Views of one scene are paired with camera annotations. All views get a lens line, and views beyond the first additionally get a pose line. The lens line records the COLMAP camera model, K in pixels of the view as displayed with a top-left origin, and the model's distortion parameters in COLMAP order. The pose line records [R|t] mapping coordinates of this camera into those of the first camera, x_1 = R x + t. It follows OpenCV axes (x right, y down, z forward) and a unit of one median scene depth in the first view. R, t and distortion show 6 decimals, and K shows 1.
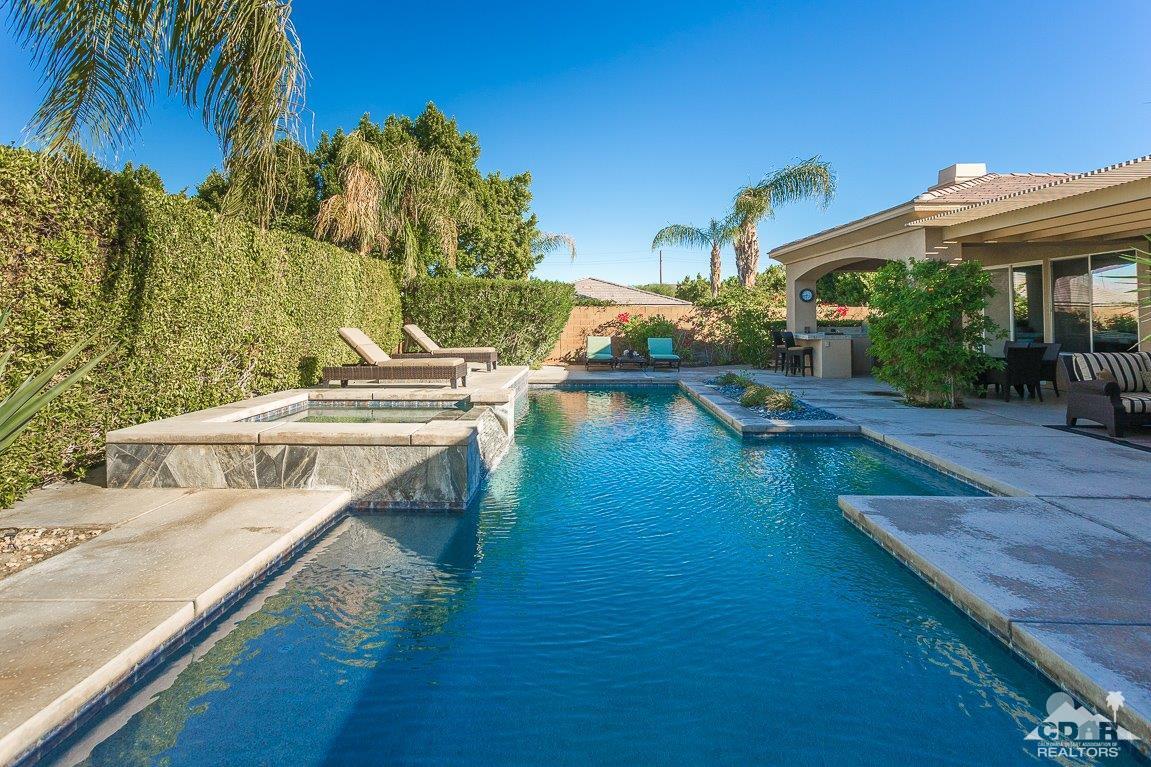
lens RADIAL K [[589.5, 0, 574.9], [0, 589.5, 296.2], [0, 0, 1]] dist [0.002923, 0.001454]
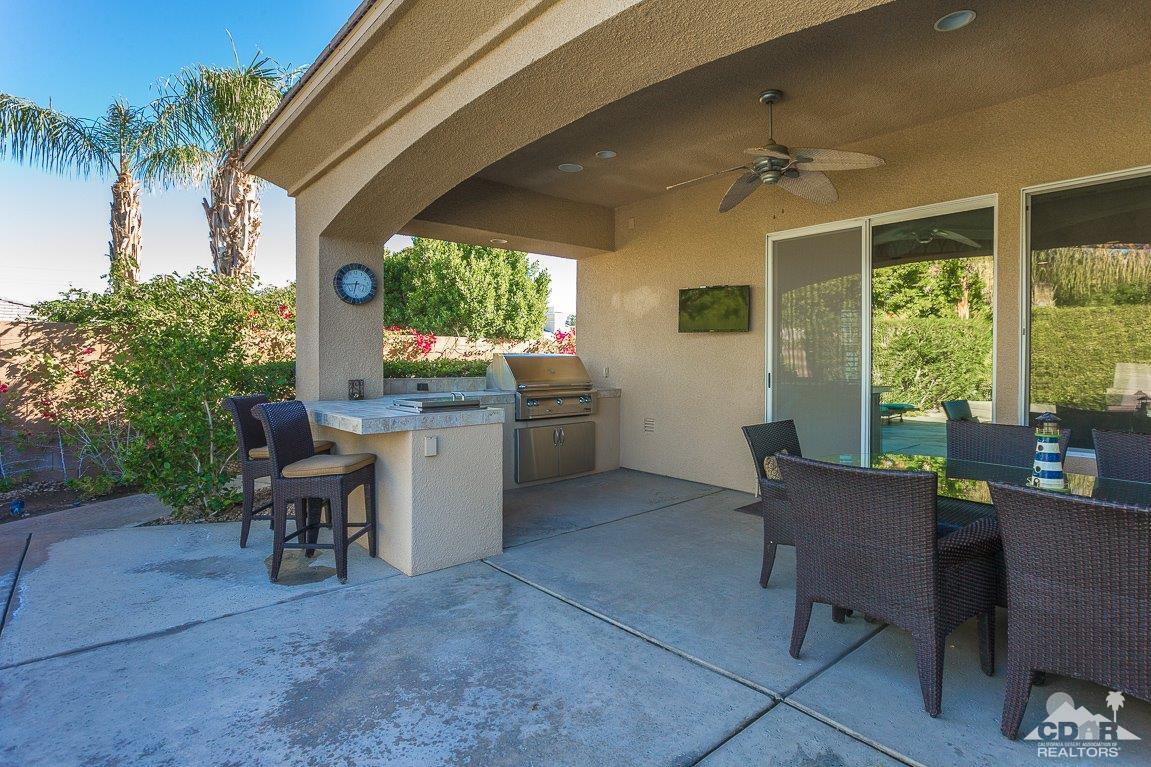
lens RADIAL K [[569.3, 0, 561.0], [0, 569.3, 368.8], [0, 0, 1]] dist [-0.012319, 0.000609]
pose [[0.746151, -0.005895, 0.665751, 0.310123], [-0.026354, 0.998916, 0.038382, 0.035409], [-0.665255, -0.046184, 0.745186, 0.796275]]
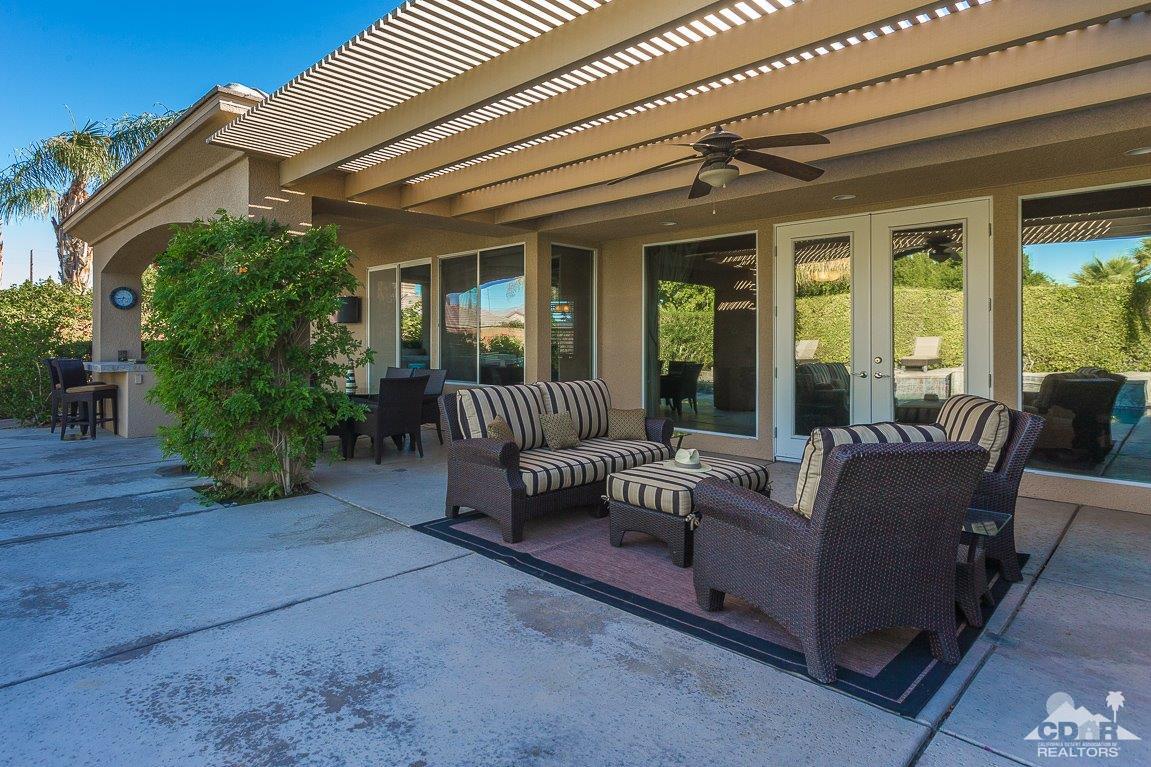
lens RADIAL K [[627.5, 0, 490.8], [0, 627.5, 342.8], [0, 0, 1]] dist [0.004104, 0.001085]
pose [[0.732520, 0.003962, 0.680734, 0.269299], [-0.027154, 0.999357, 0.023404, 0.021832], [-0.680204, -0.035628, 0.732156, 0.318153]]
